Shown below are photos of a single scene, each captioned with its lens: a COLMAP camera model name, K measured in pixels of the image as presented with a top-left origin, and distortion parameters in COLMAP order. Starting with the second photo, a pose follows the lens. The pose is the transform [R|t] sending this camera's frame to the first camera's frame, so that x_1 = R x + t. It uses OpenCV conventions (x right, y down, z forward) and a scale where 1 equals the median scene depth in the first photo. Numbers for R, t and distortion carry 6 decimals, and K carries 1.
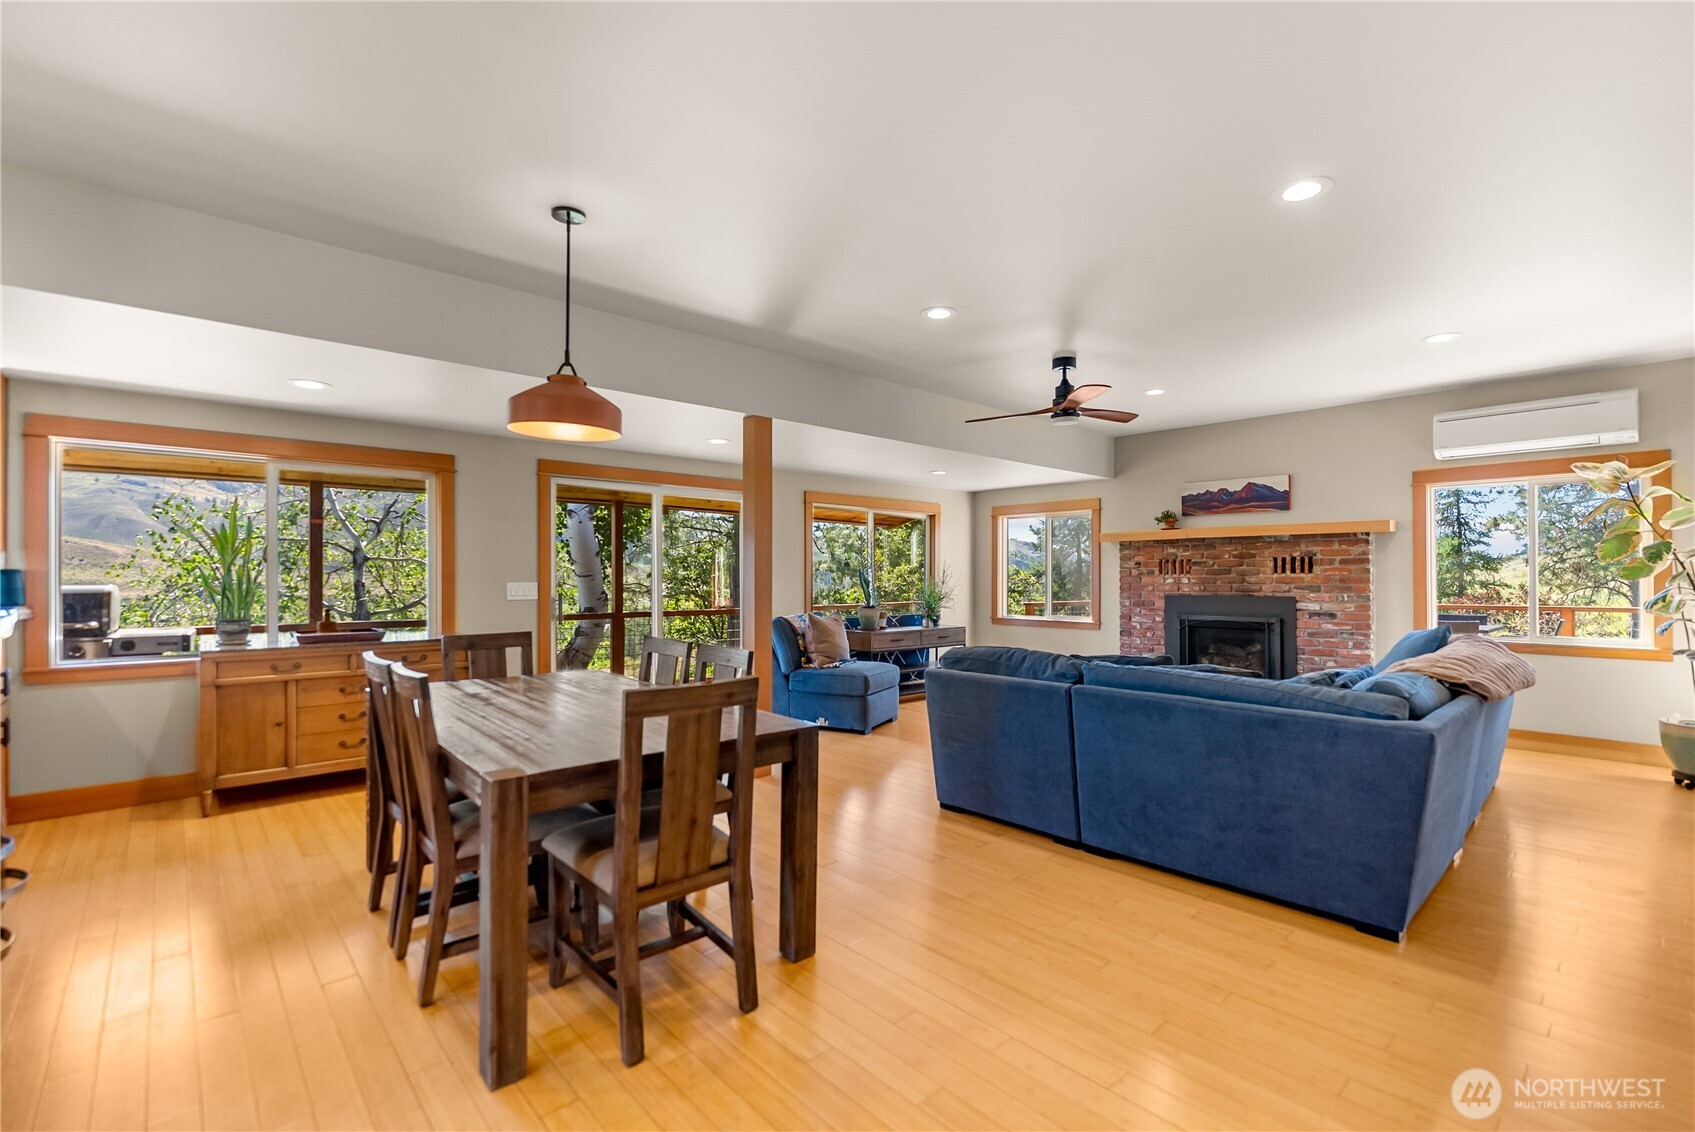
lens RADIAL K [[746.1, 0, 847.2], [0, 746.1, 571.3], [0, 0, 1]] dist [-0.001754, -0.000522]
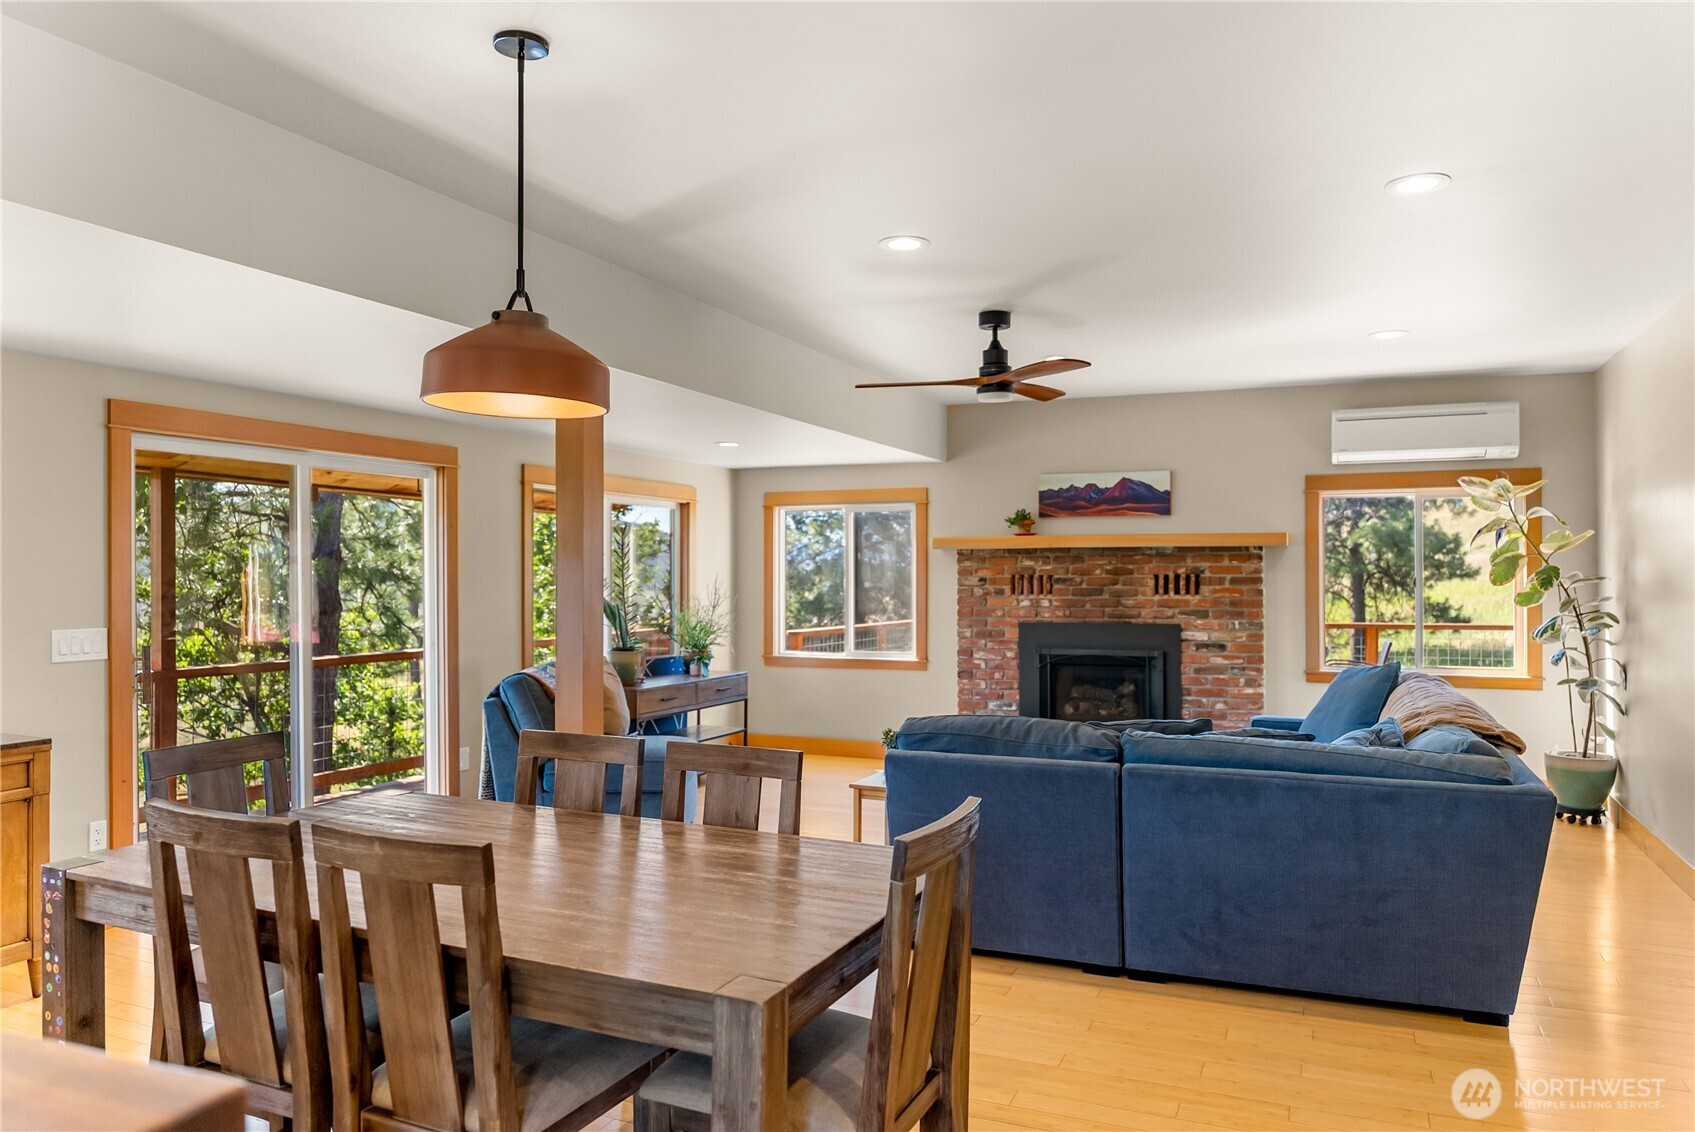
lens RADIAL K [[1153.5, 0, 847.5], [0, 1153.5, 566.0], [0, 0, 1]] dist [-0.008720, -0.001511]
pose [[0.910073, 0.001878, 0.414443, -0.242788], [-0.001745, 0.999998, -0.000701, -0.027229], [-0.414444, -0.000086, 0.910075, 0.021154]]
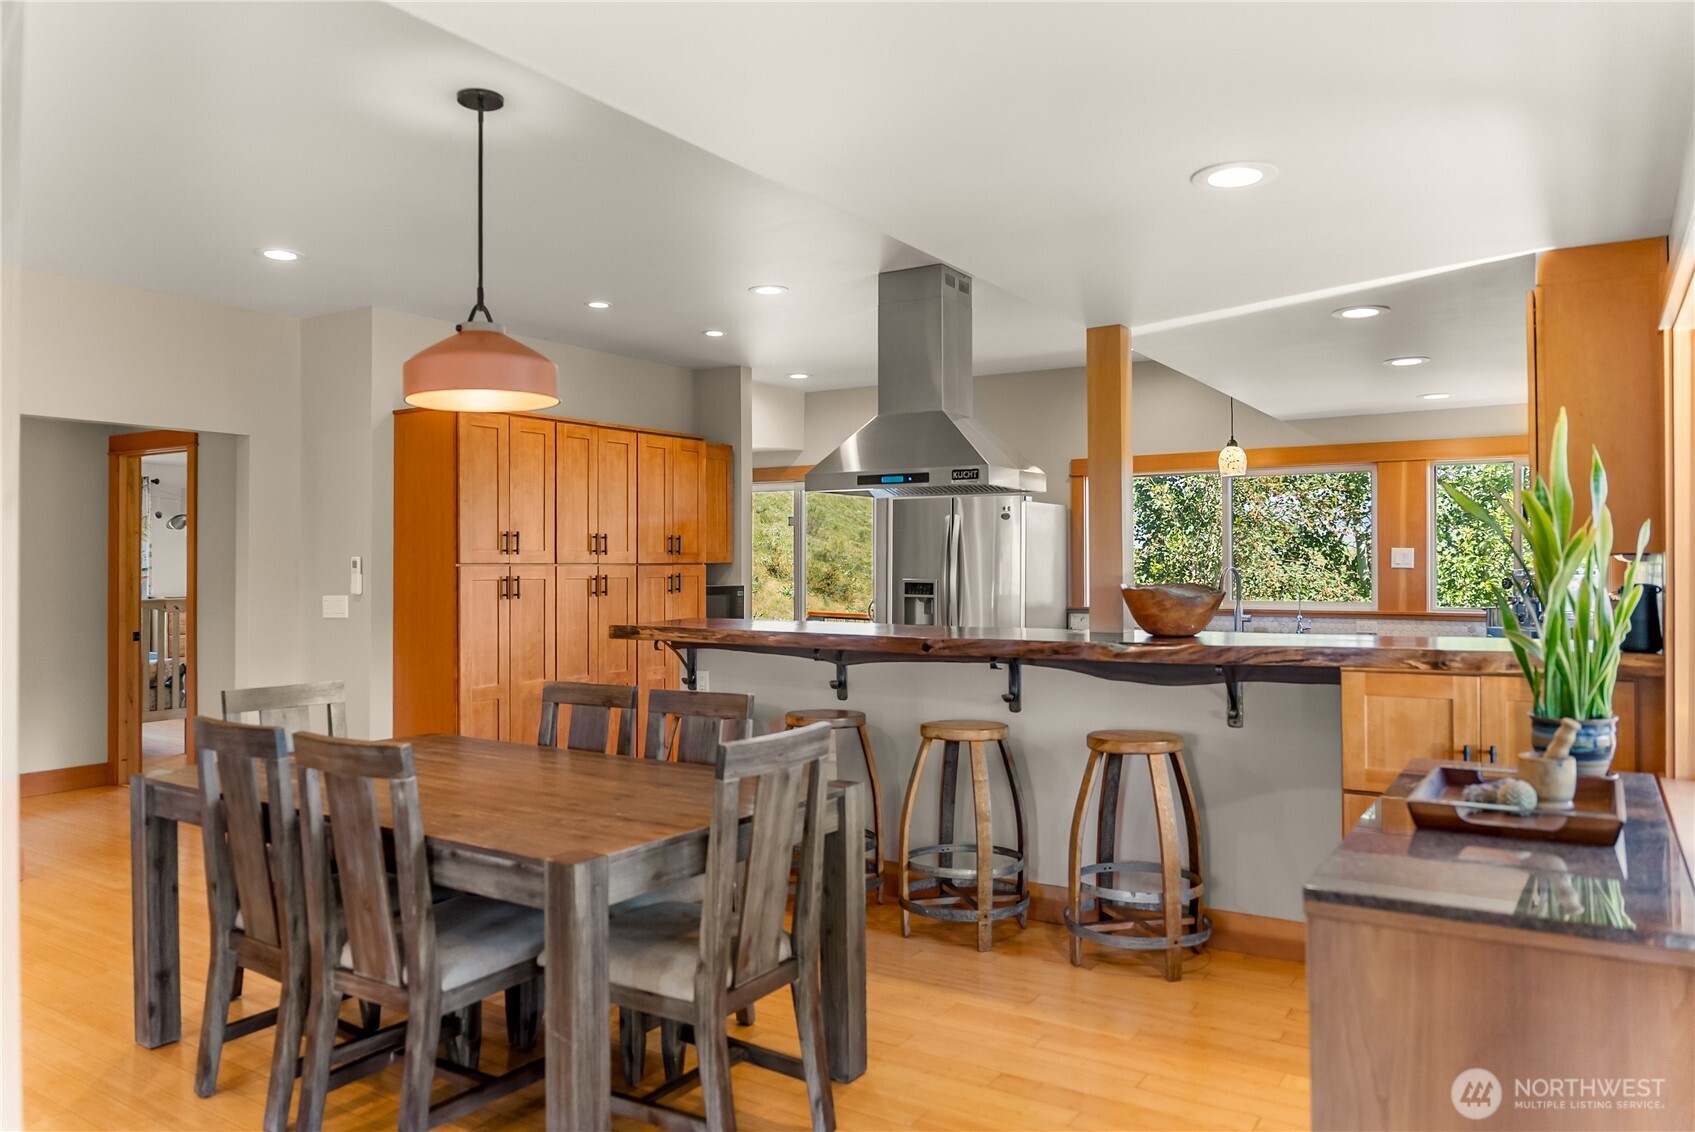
lens RADIAL K [[1153.5, 0, 847.5], [0, 1153.5, 566.0], [0, 0, 1]] dist [-0.008720, -0.001511]
pose [[-0.967210, 0.003814, -0.253948, -0.203153], [0.005550, 0.999966, -0.006119, -0.009306], [0.253916, -0.007328, -0.967198, 1.004858]]
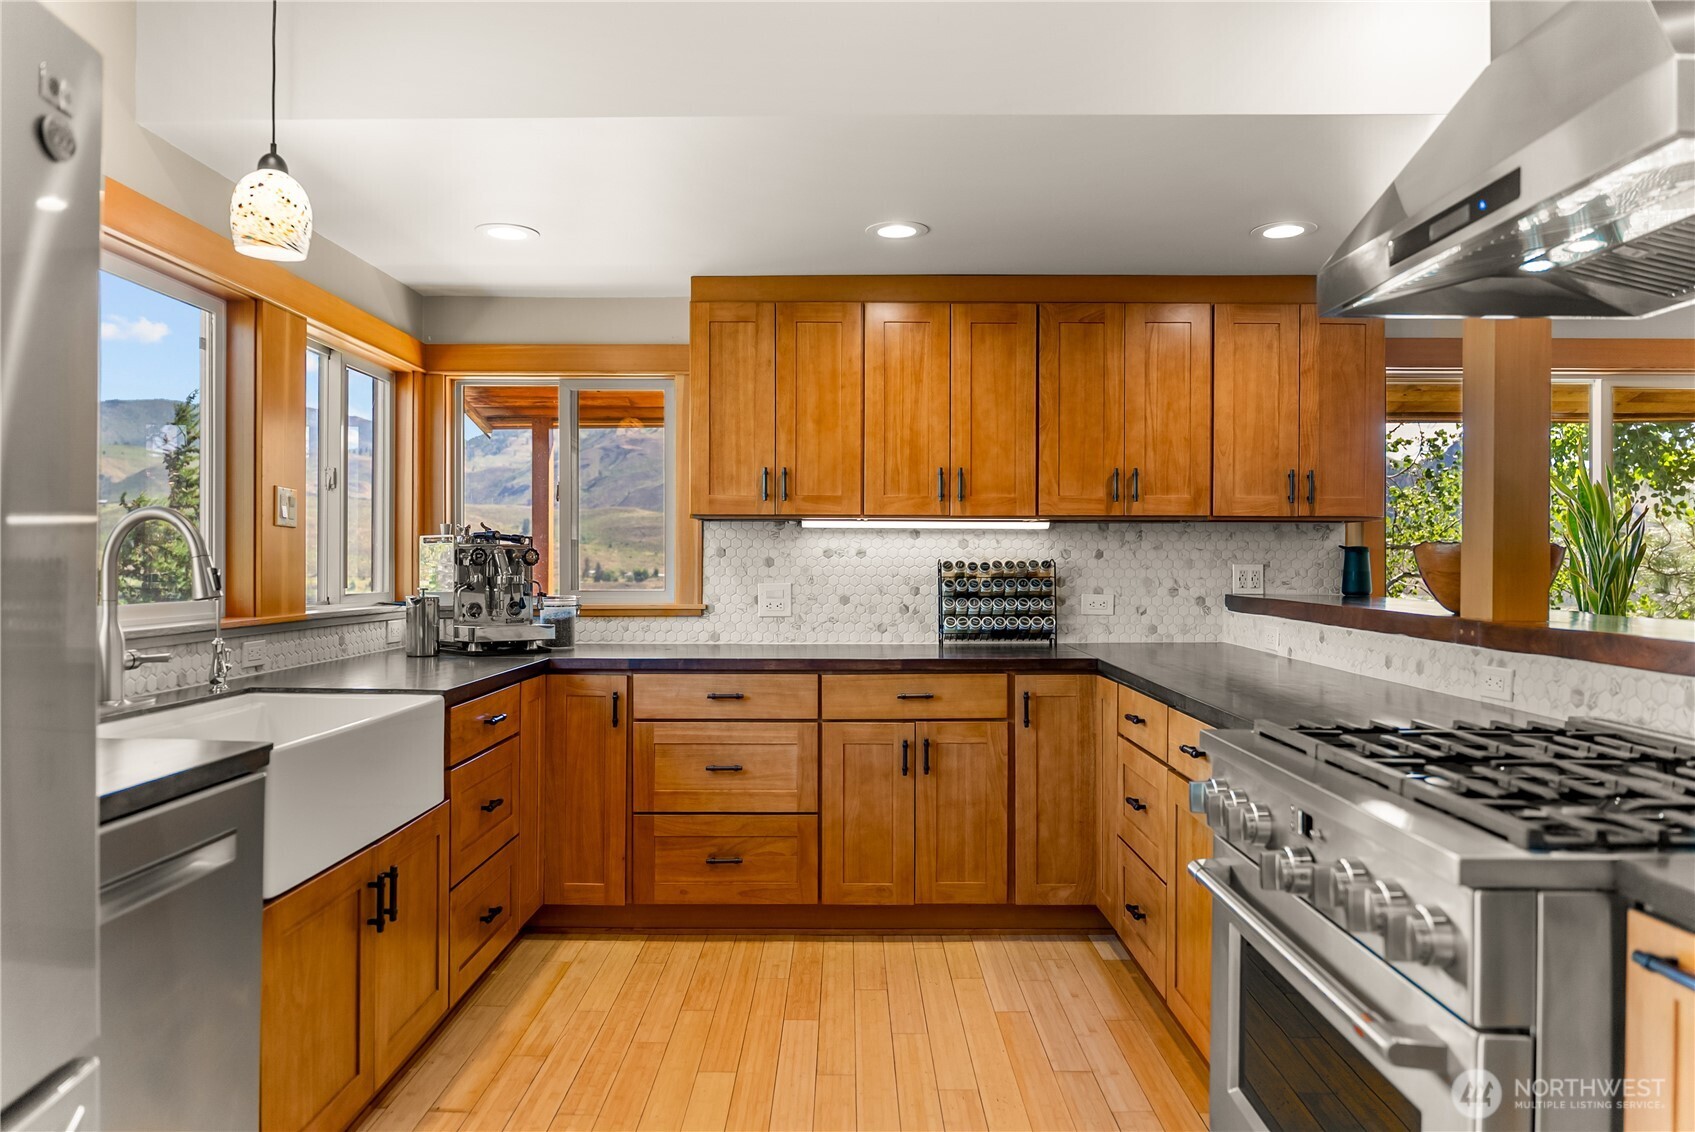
lens RADIAL K [[1153.5, 0, 847.5], [0, 1153.5, 566.0], [0, 0, 1]] dist [-0.008720, -0.001511]
pose [[0.736974, 0.003573, -0.675911, -0.429864], [0.002899, 0.999960, 0.008447, 0.003178], [0.675915, -0.008185, 0.736934, -0.128322]]
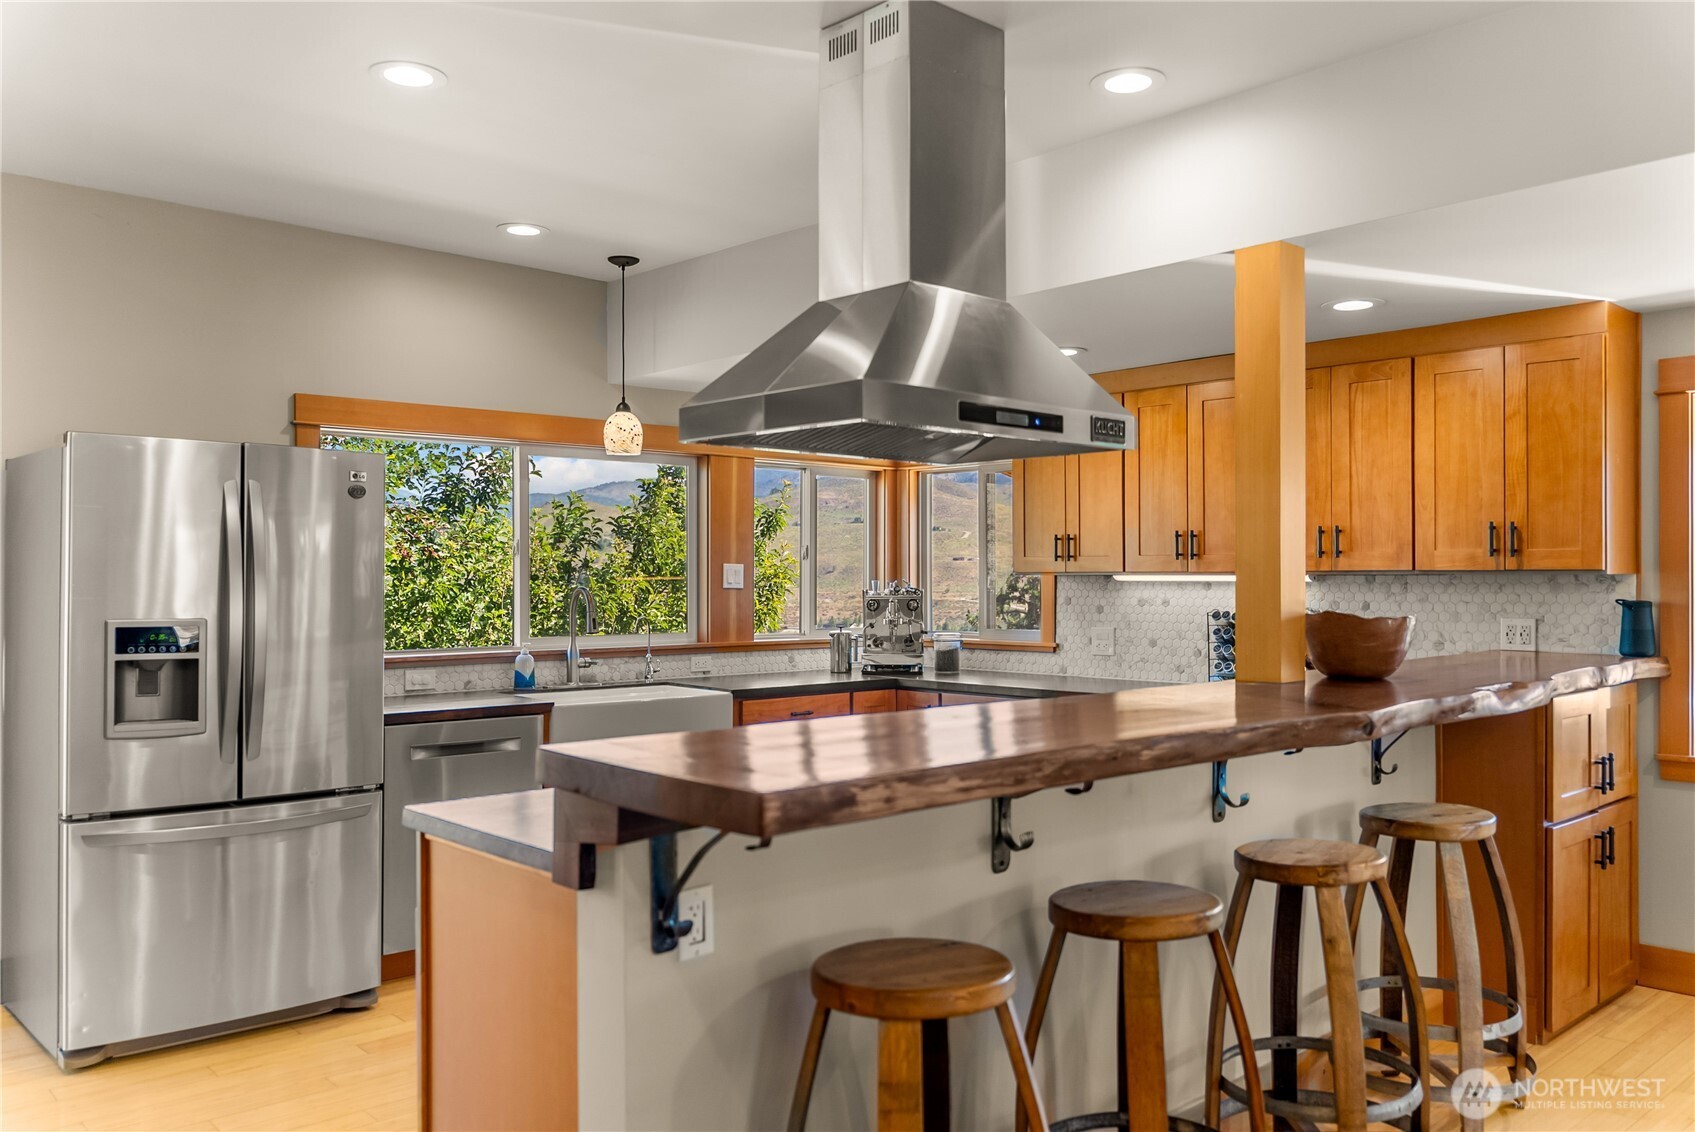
lens RADIAL K [[1334.4, 0, 845.5], [0, 1334.4, 582.3], [0, 0, 1]] dist [-0.007047, -0.006245]
pose [[-0.000444, 0.003265, -0.999995, 0.035618], [0.010290, 0.999942, 0.003260, -0.018416], [0.999947, -0.010288, -0.000478, 0.176112]]
